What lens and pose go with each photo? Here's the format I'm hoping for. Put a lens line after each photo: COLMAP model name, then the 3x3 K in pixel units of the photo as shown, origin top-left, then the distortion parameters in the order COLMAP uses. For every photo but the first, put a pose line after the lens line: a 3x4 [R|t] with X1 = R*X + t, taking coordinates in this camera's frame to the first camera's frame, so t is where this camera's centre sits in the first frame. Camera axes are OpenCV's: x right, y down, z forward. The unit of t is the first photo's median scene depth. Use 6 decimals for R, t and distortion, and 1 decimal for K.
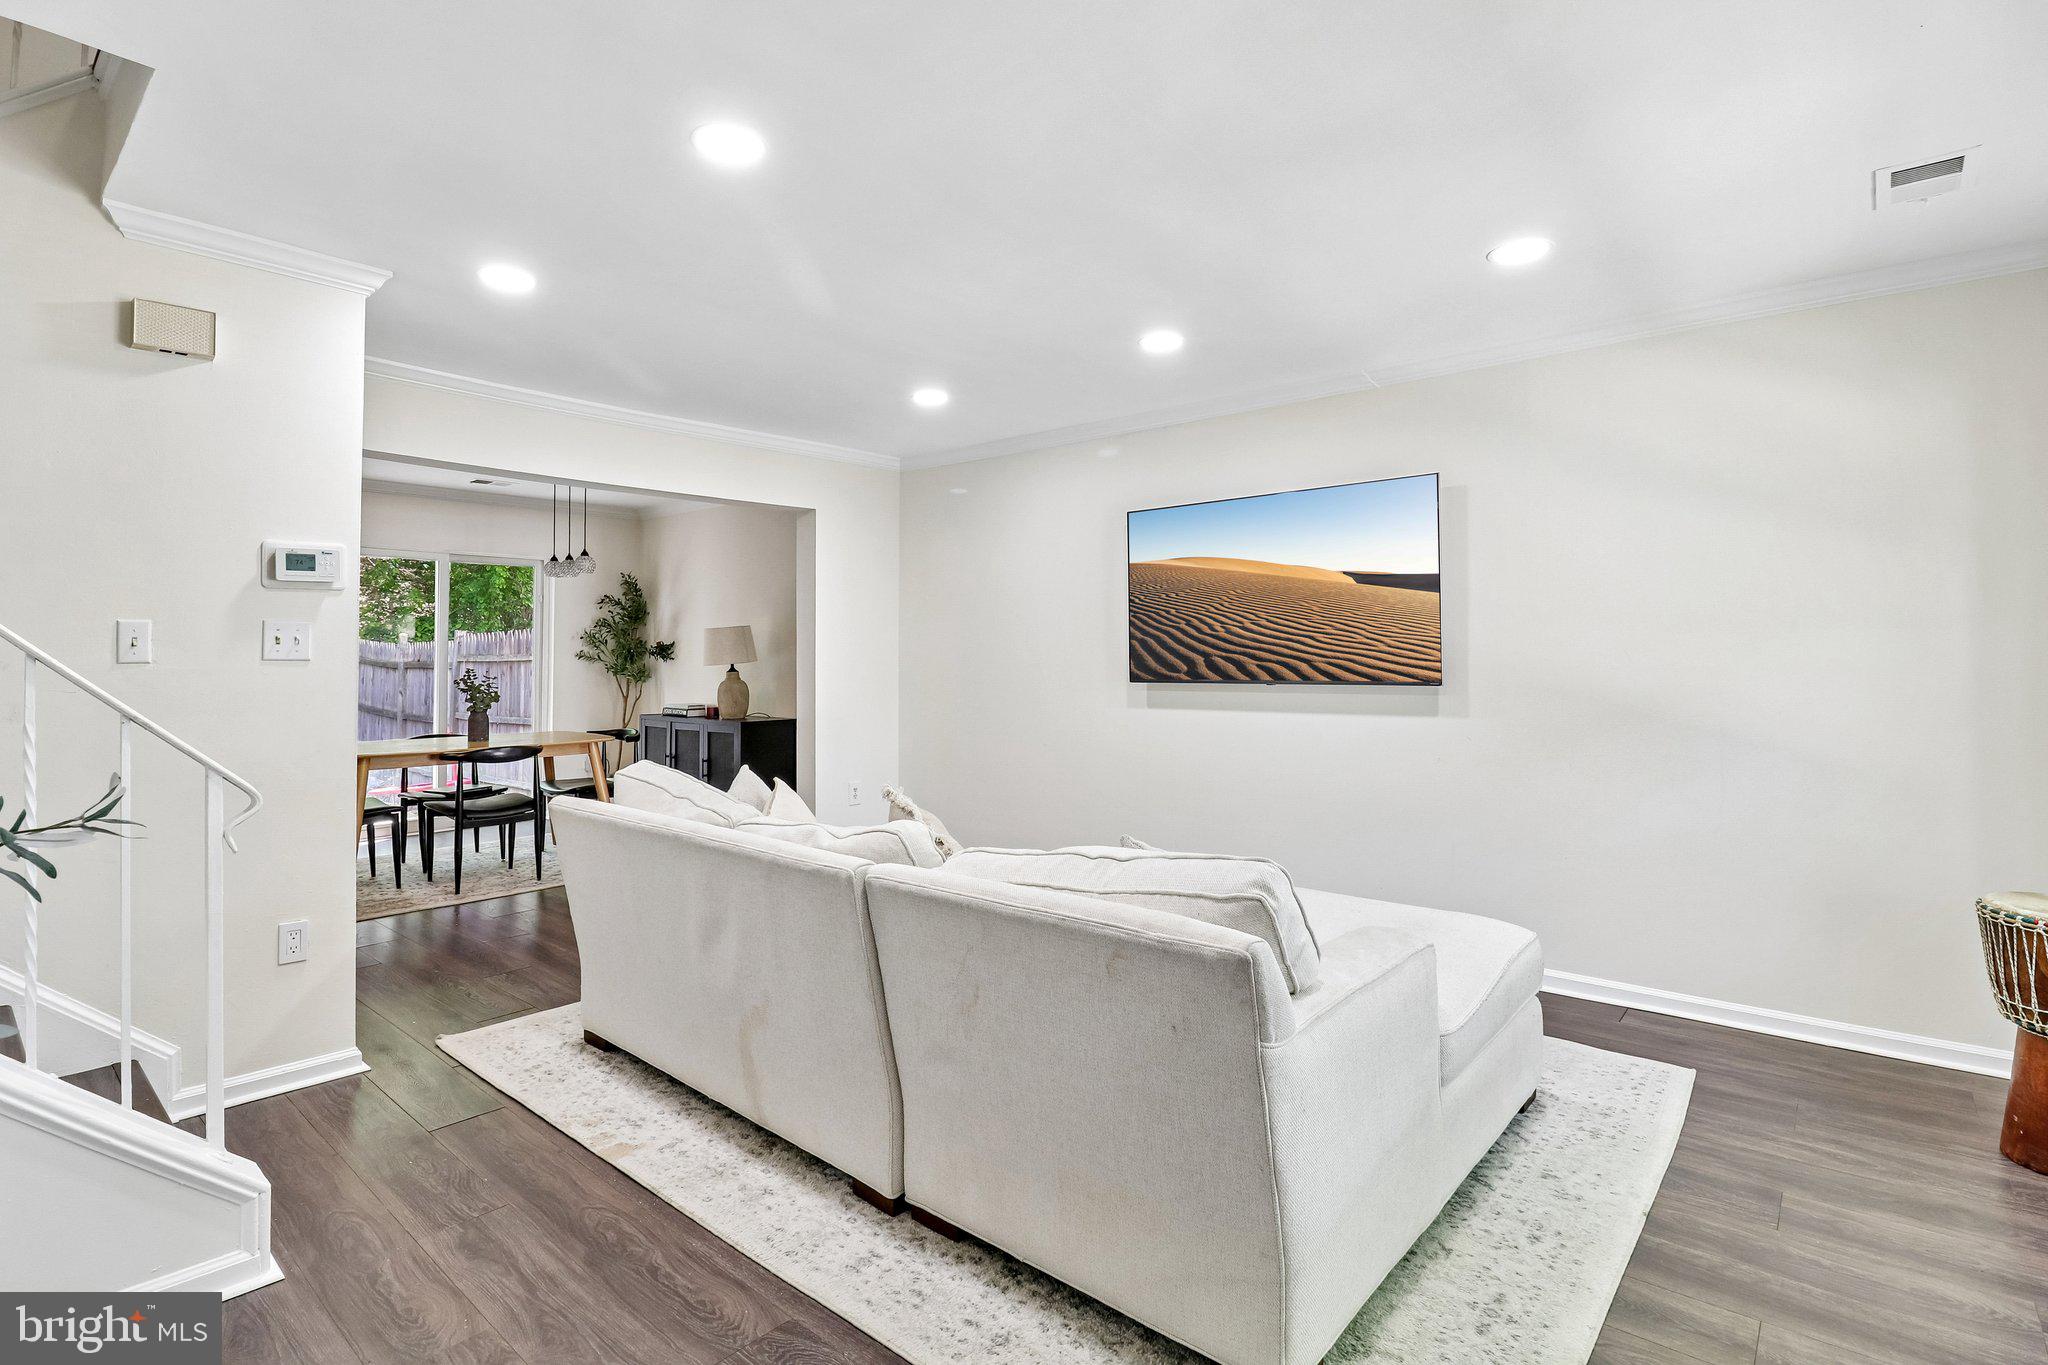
lens RADIAL K [[972.8, 0, 1004.6], [0, 972.8, 643.6], [0, 0, 1]] dist [0.000044, -0.013608]
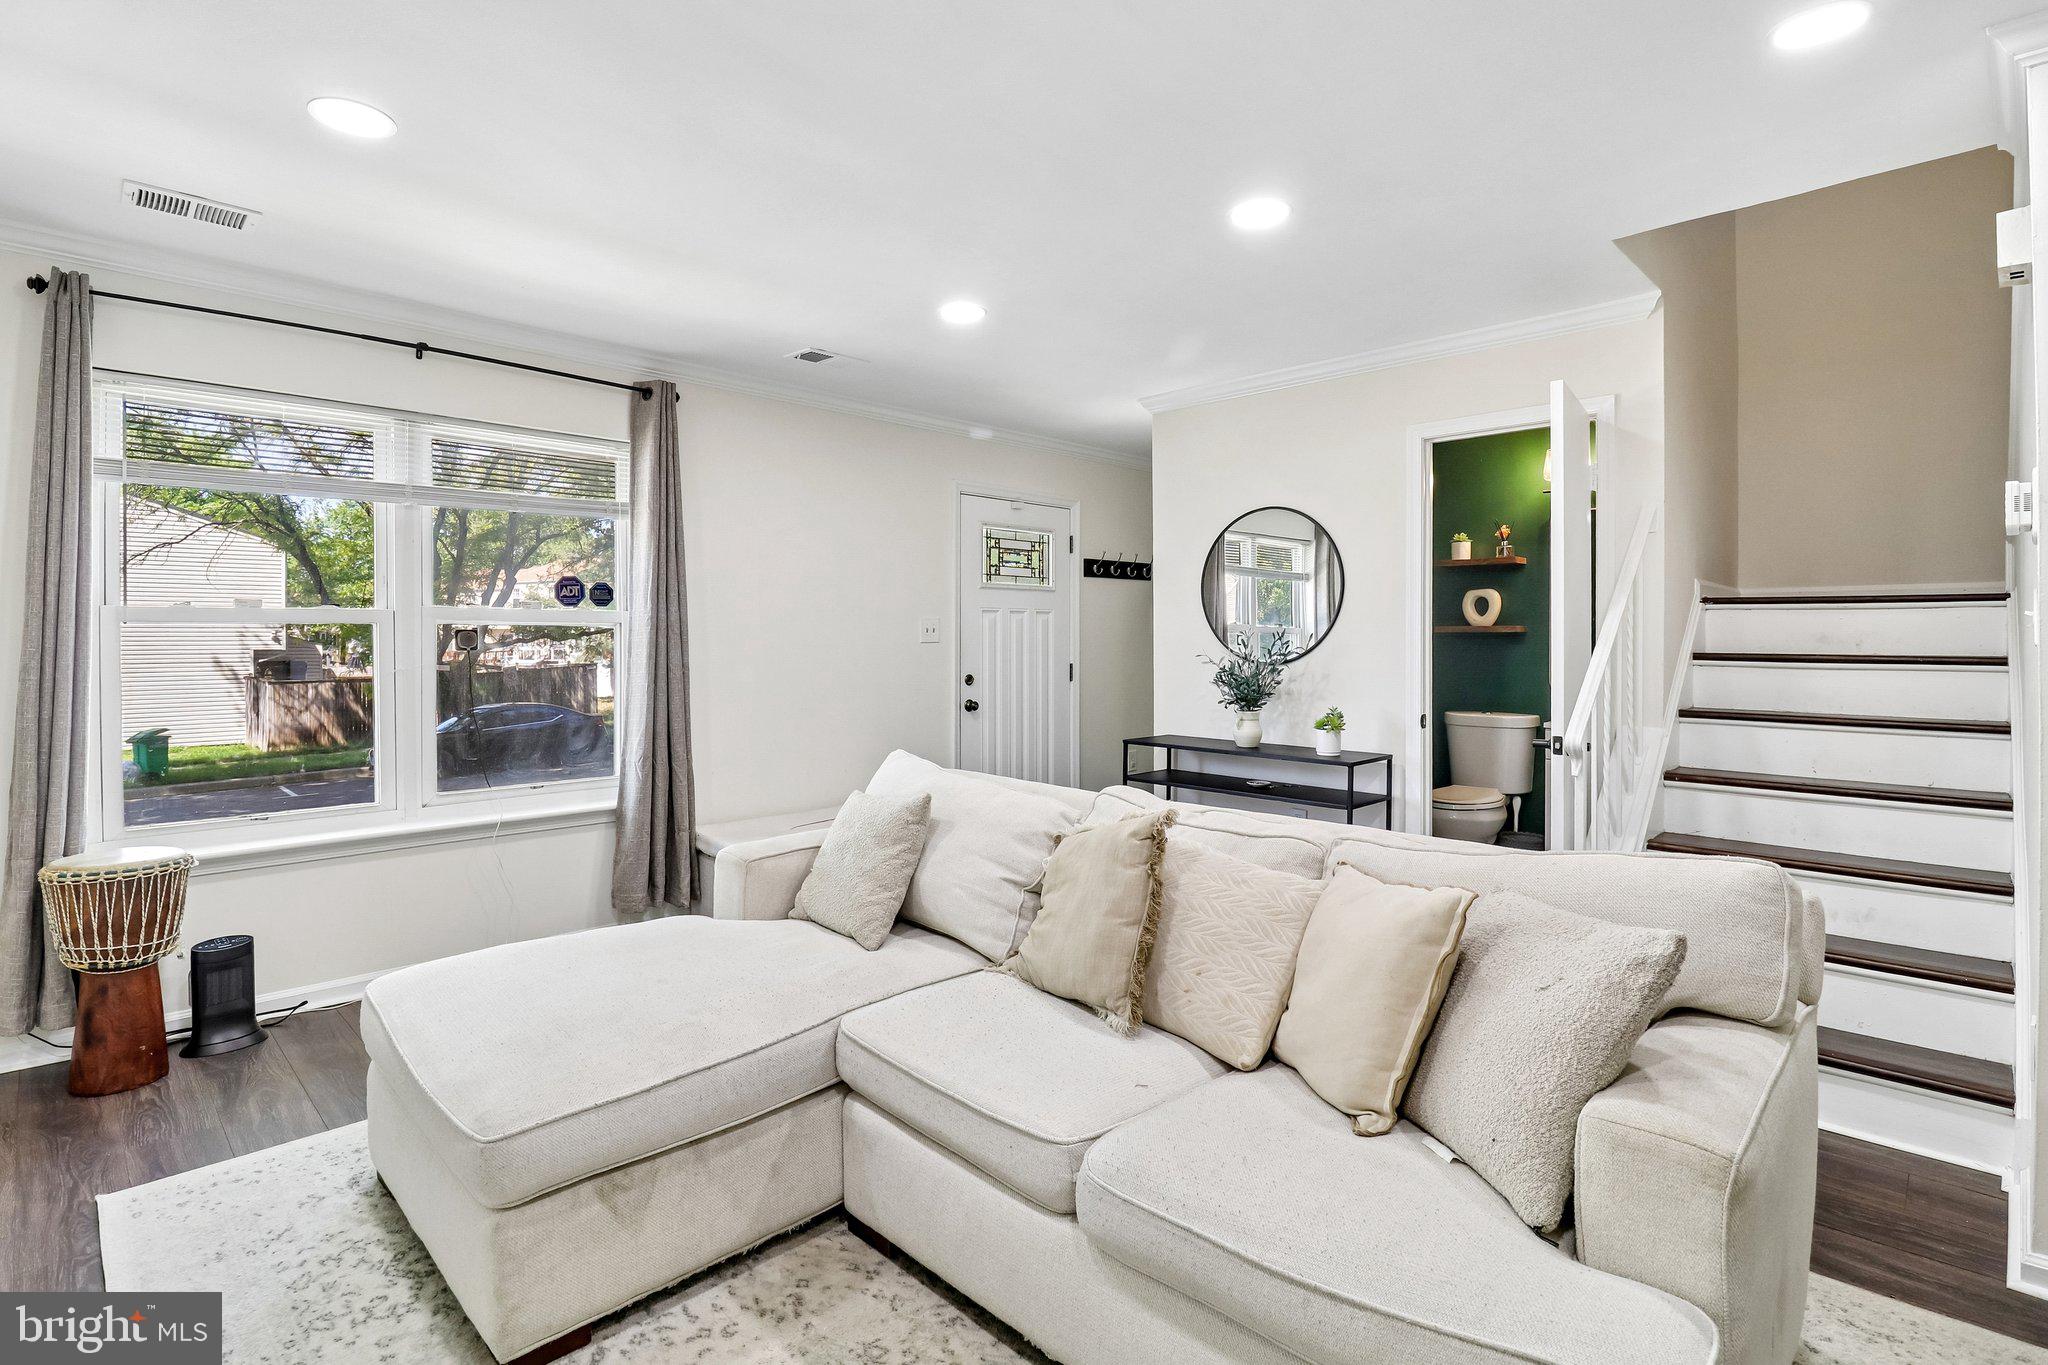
lens RADIAL K [[972.8, 0, 1004.6], [0, 972.8, 643.6], [0, 0, 1]] dist [0.000044, -0.013608]
pose [[-0.996915, 0.001697, 0.078476, -0.009102], [0.001121, 0.999972, -0.007389, 0.008567], [-0.078486, -0.007278, -0.996889, 0.731582]]
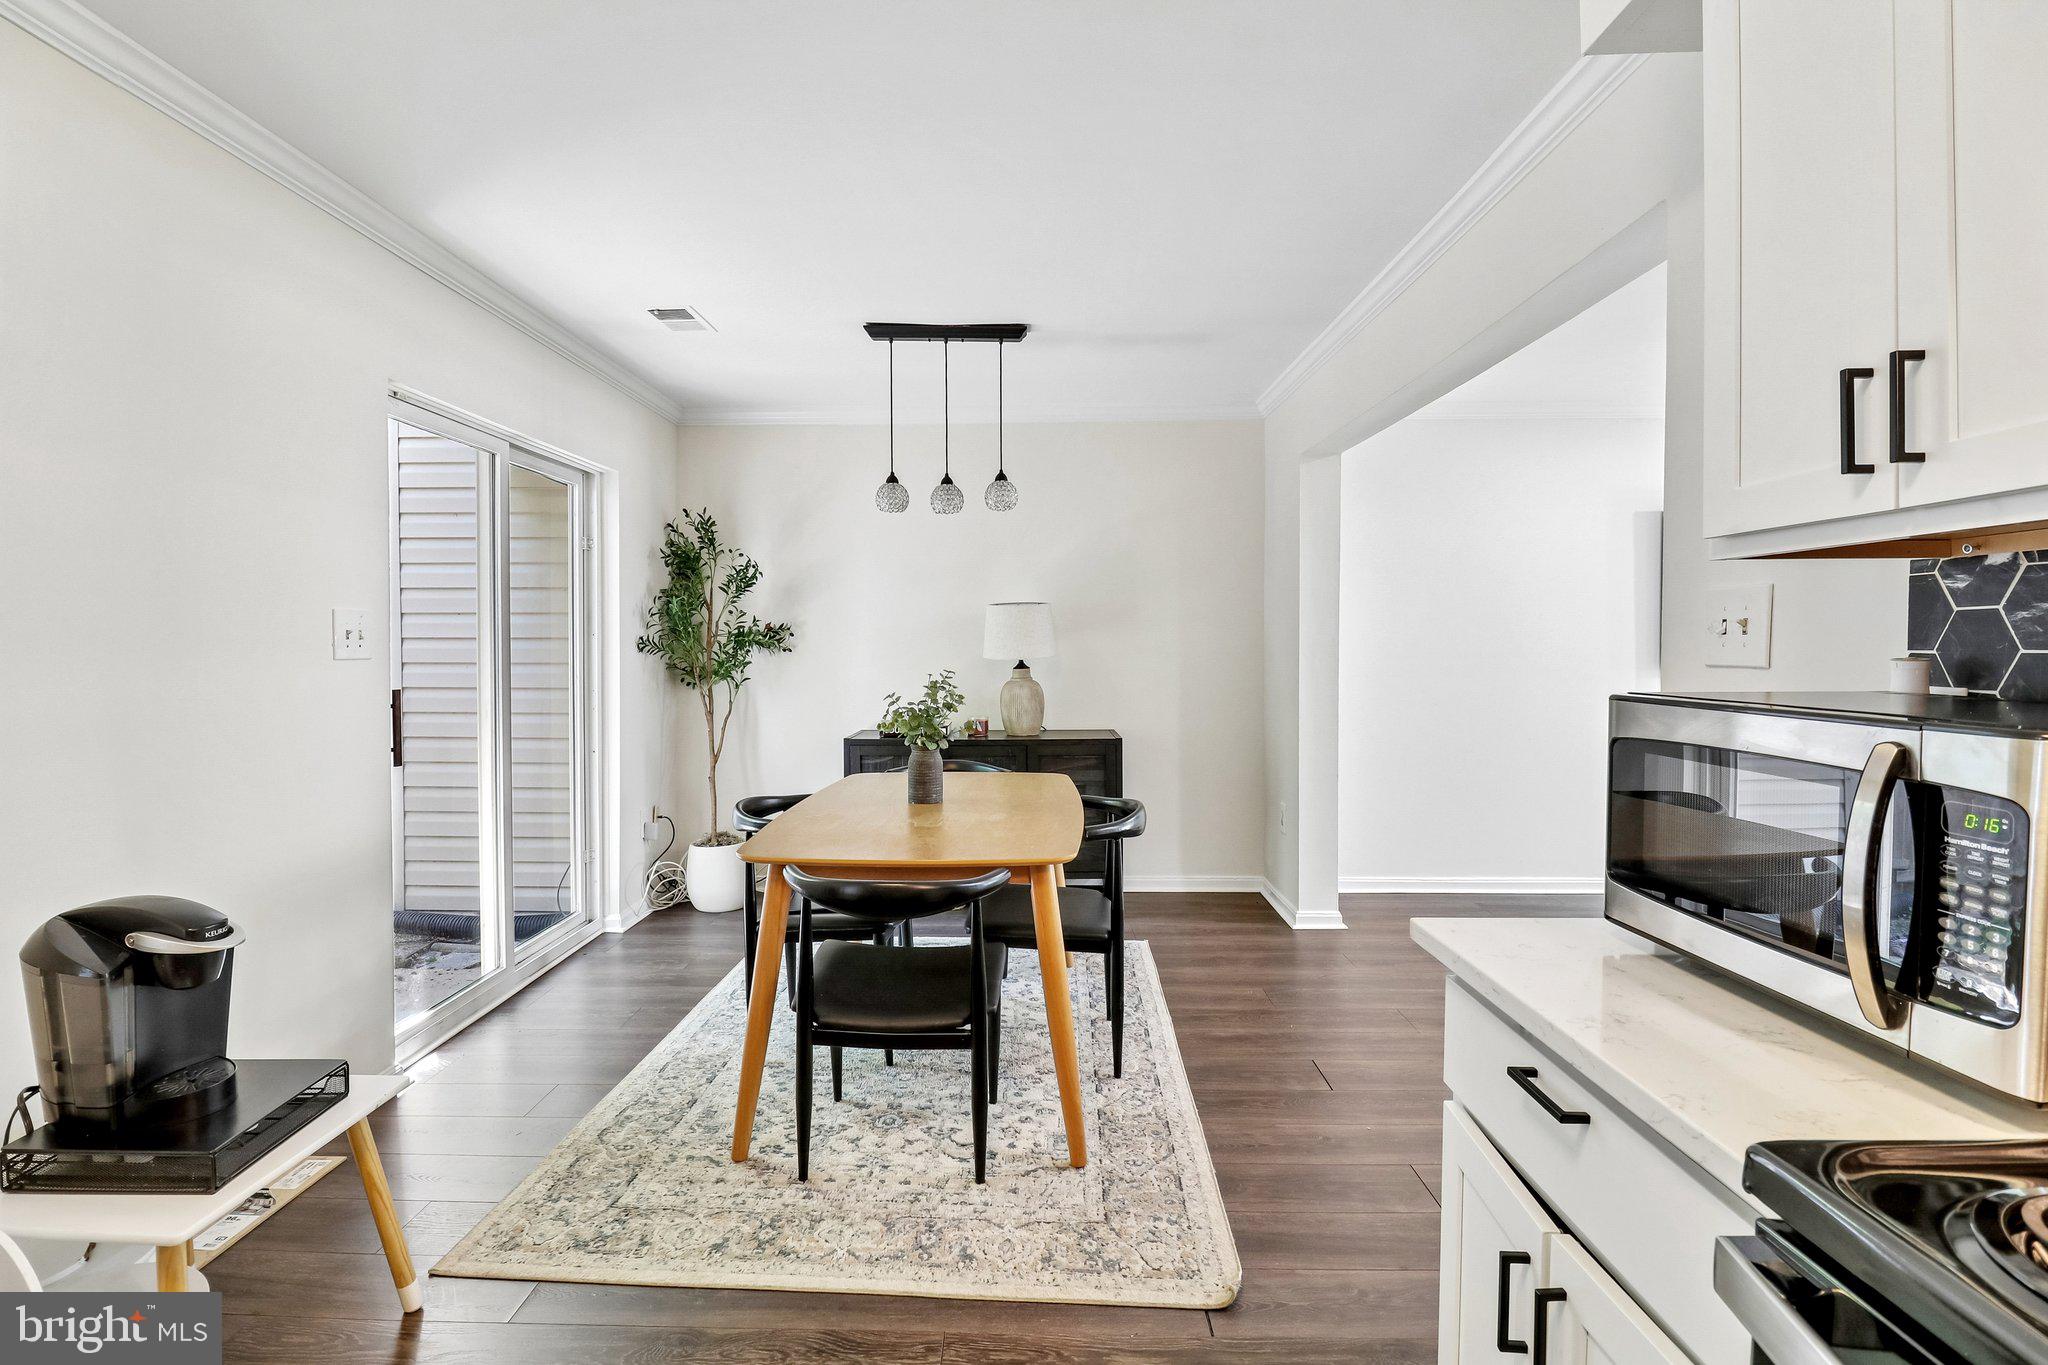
lens RADIAL K [[963.8, 0, 1003.4], [0, 963.8, 669.9], [0, 0, 1]] dist [0.001050, -0.000586]
pose [[0.777469, -0.019216, 0.628627, -0.722542], [-0.005439, 0.999290, 0.037274, 0.004969], [-0.628898, -0.032398, 0.776813, 0.476302]]
